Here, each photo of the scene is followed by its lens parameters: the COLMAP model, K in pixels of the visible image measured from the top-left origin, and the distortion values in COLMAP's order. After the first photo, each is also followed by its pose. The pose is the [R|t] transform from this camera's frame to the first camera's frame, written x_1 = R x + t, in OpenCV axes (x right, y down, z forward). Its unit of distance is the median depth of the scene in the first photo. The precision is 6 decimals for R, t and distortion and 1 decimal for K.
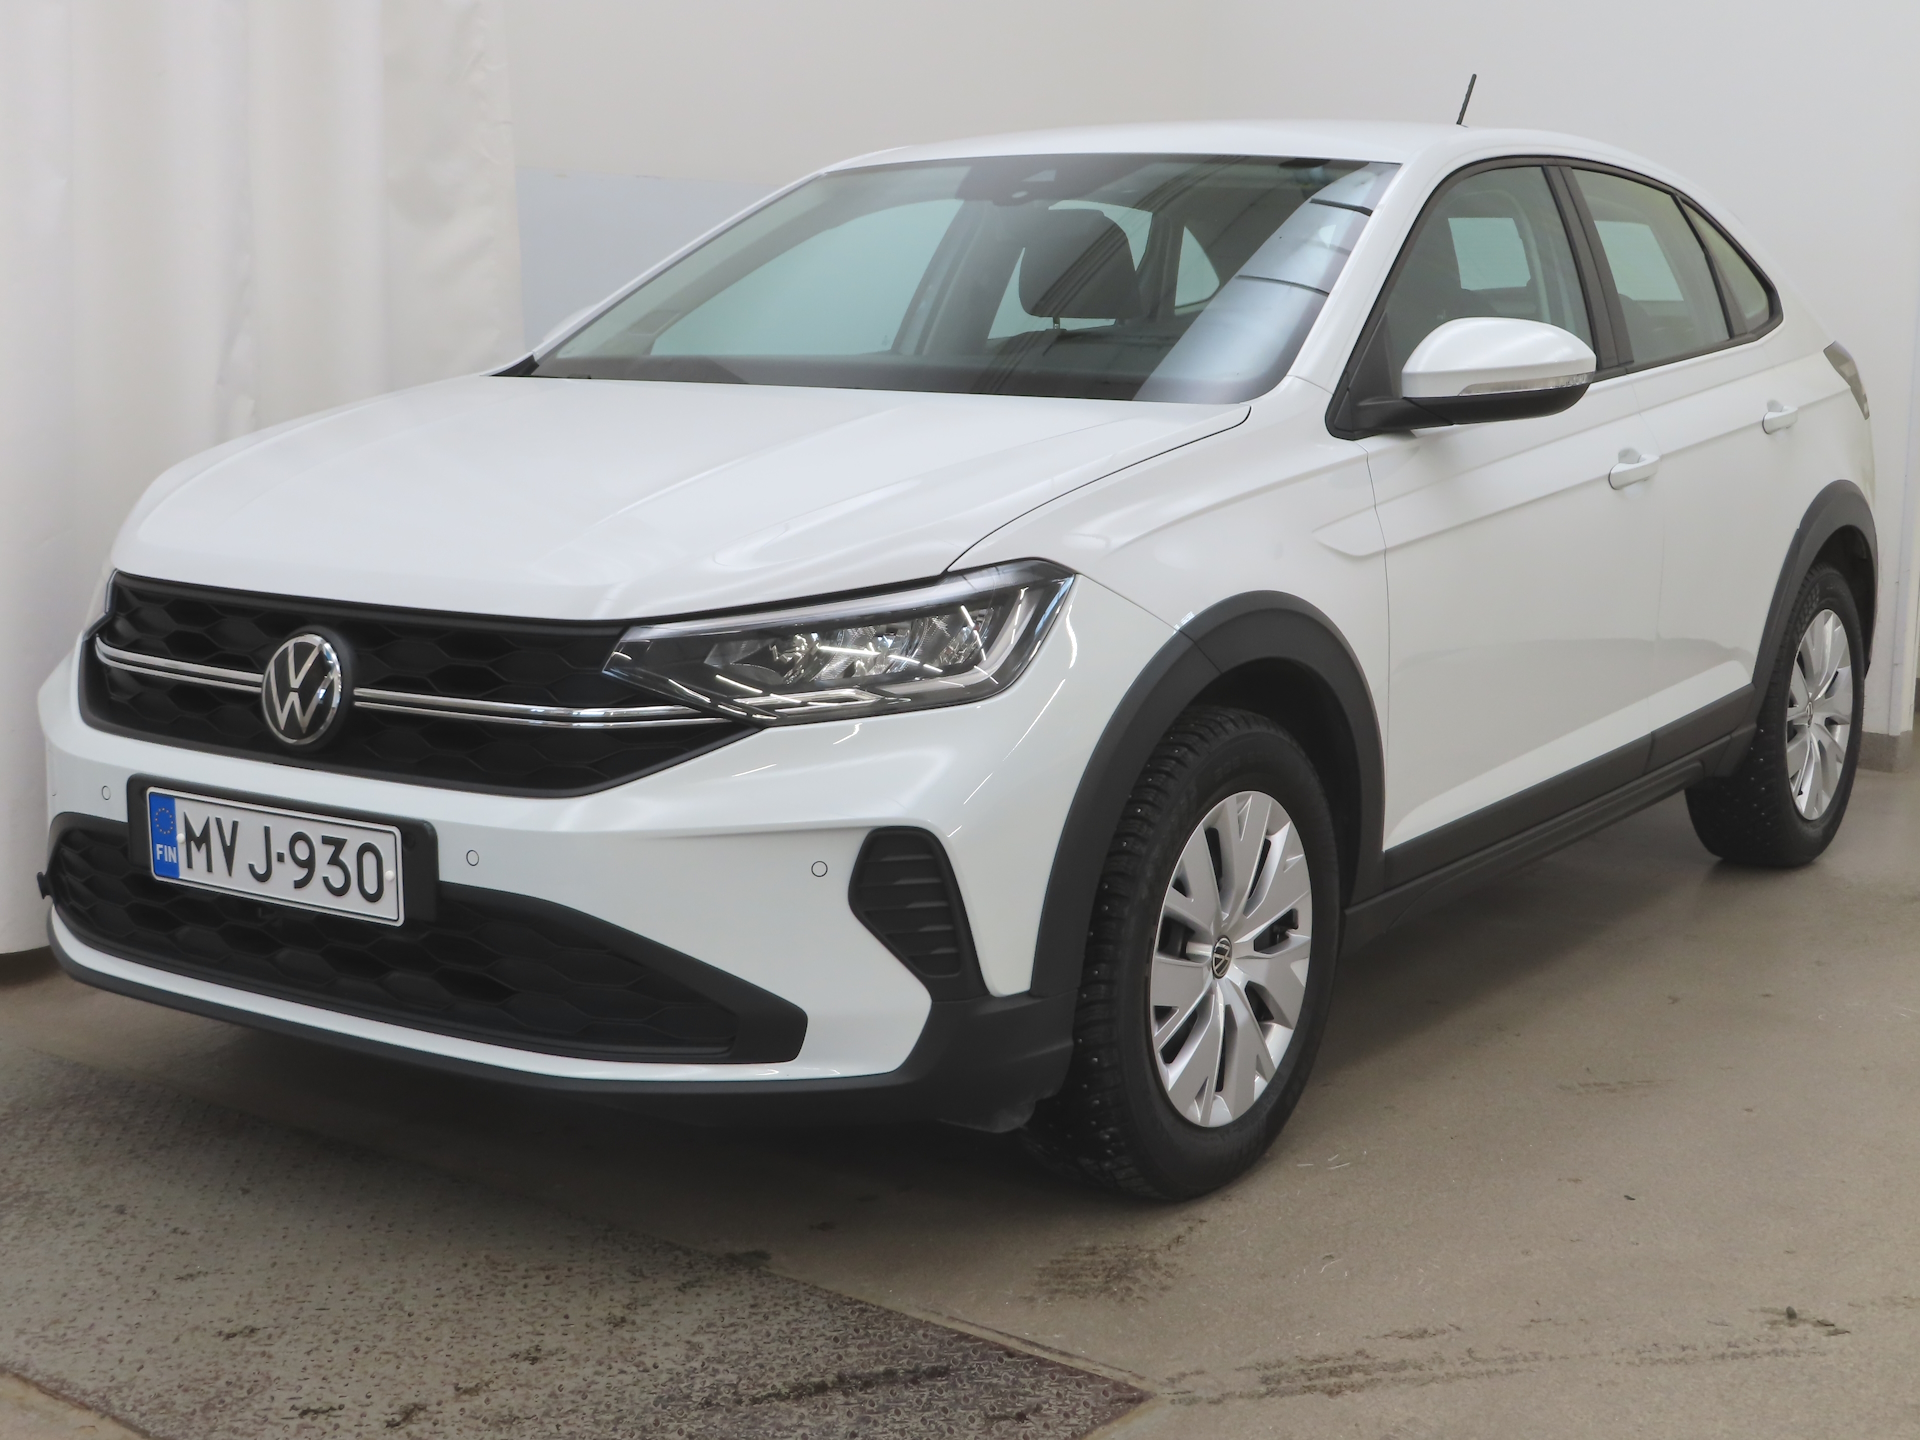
lens RADIAL K [[739.4, 0, 962.1], [0, 739.4, 718.1], [0, 0, 1]] dist [0.000532, 0.000032]
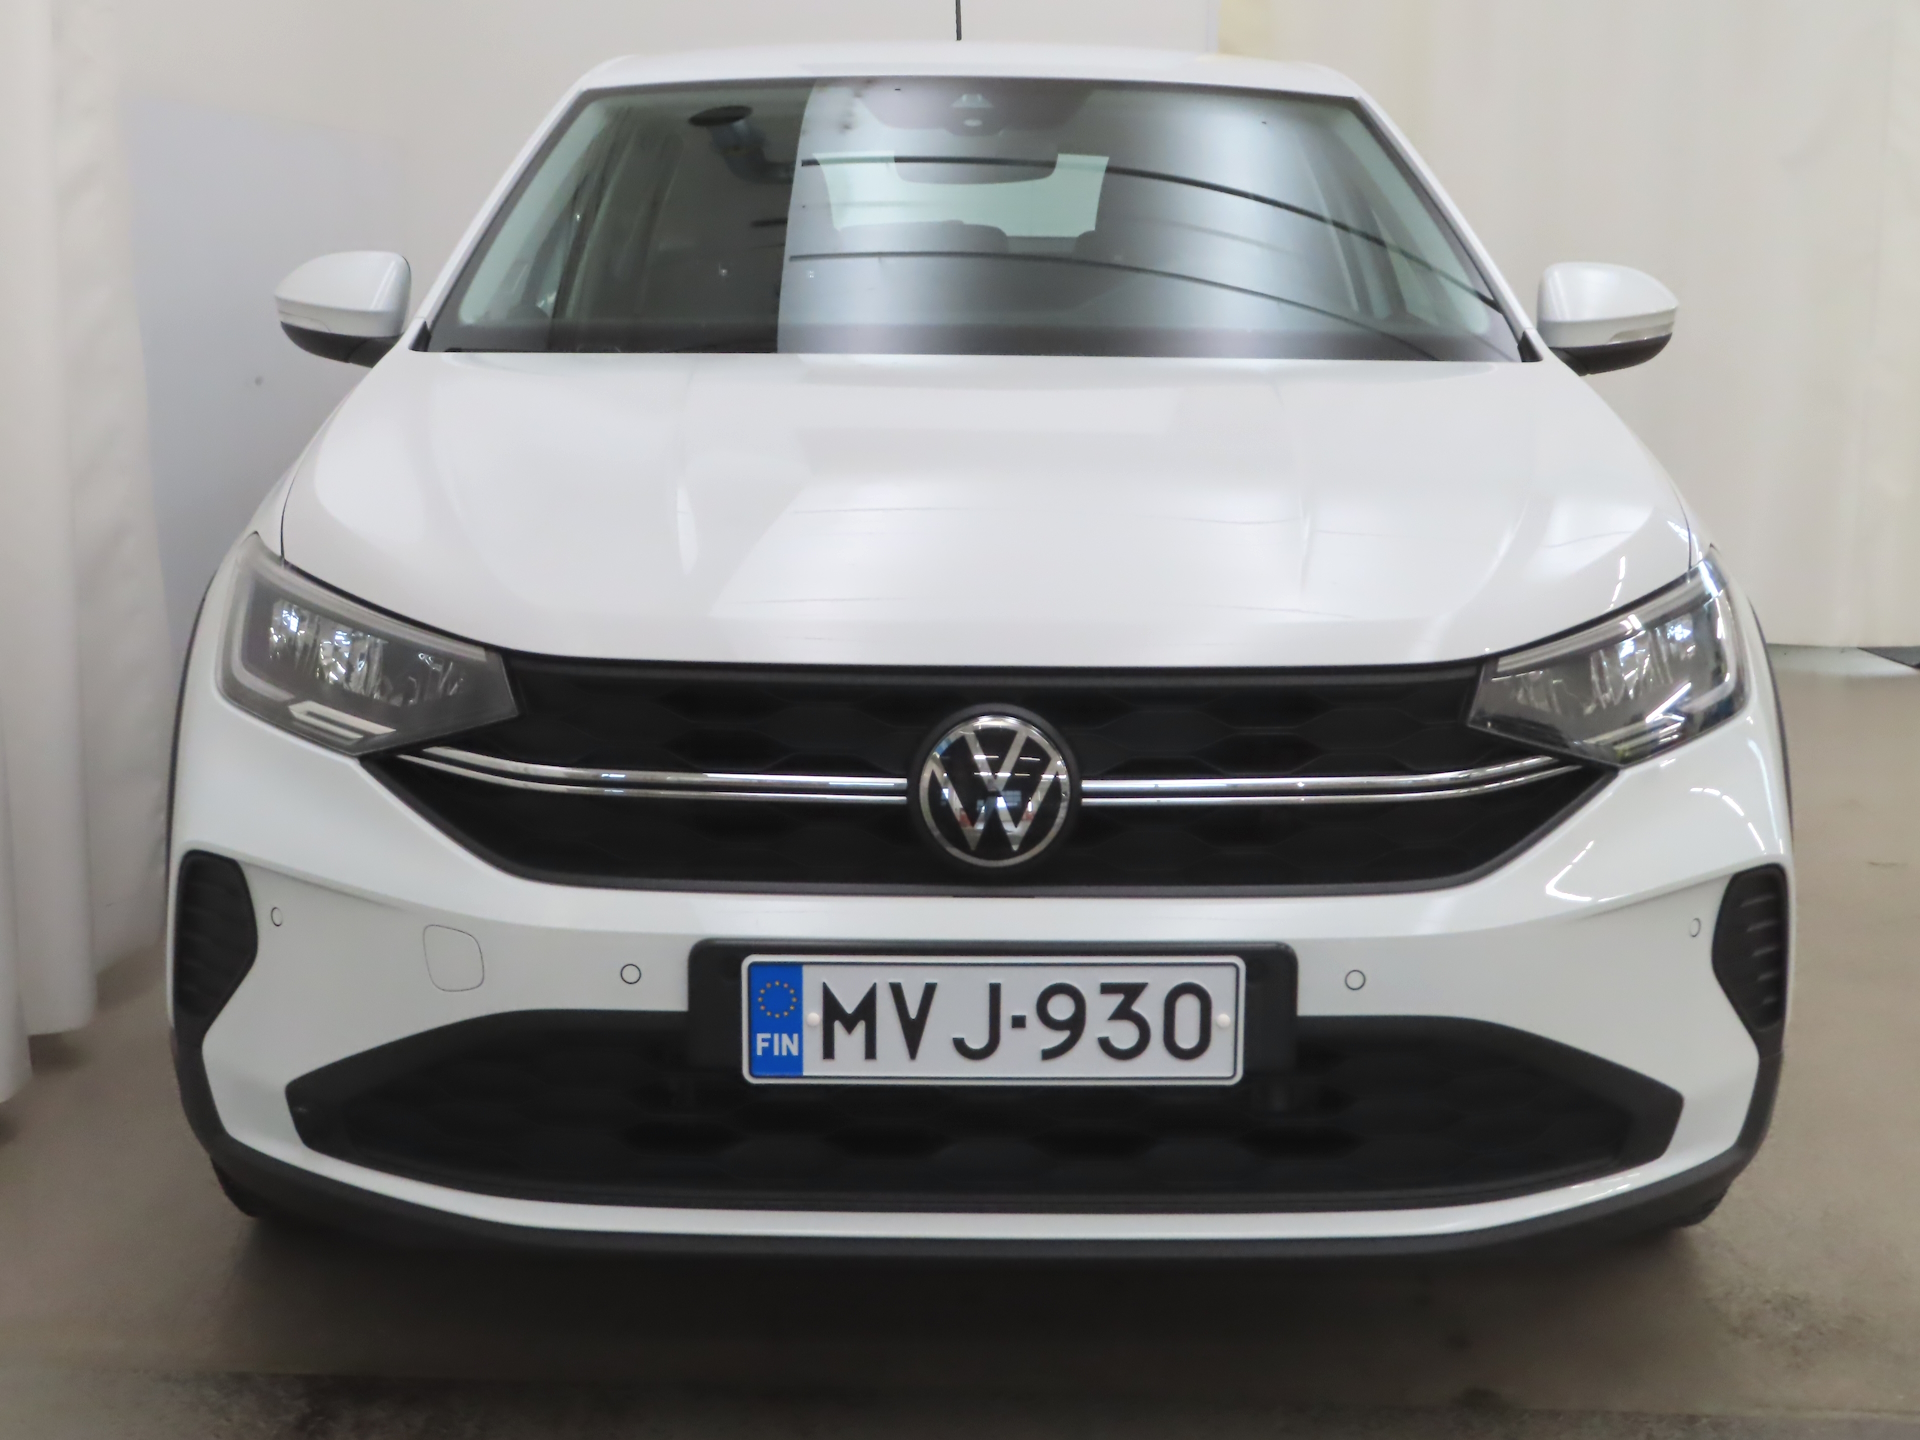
lens RADIAL K [[739.4, 0, 959.7], [0, 739.4, 721.5], [0, 0, 1]] dist [0.000532, 0.000032]
pose [[0.973297, -0.100614, 0.206326, -1.087441], [0.101398, 0.994823, 0.006800, -0.117644], [-0.205942, 0.014303, 0.978460, 0.286665]]
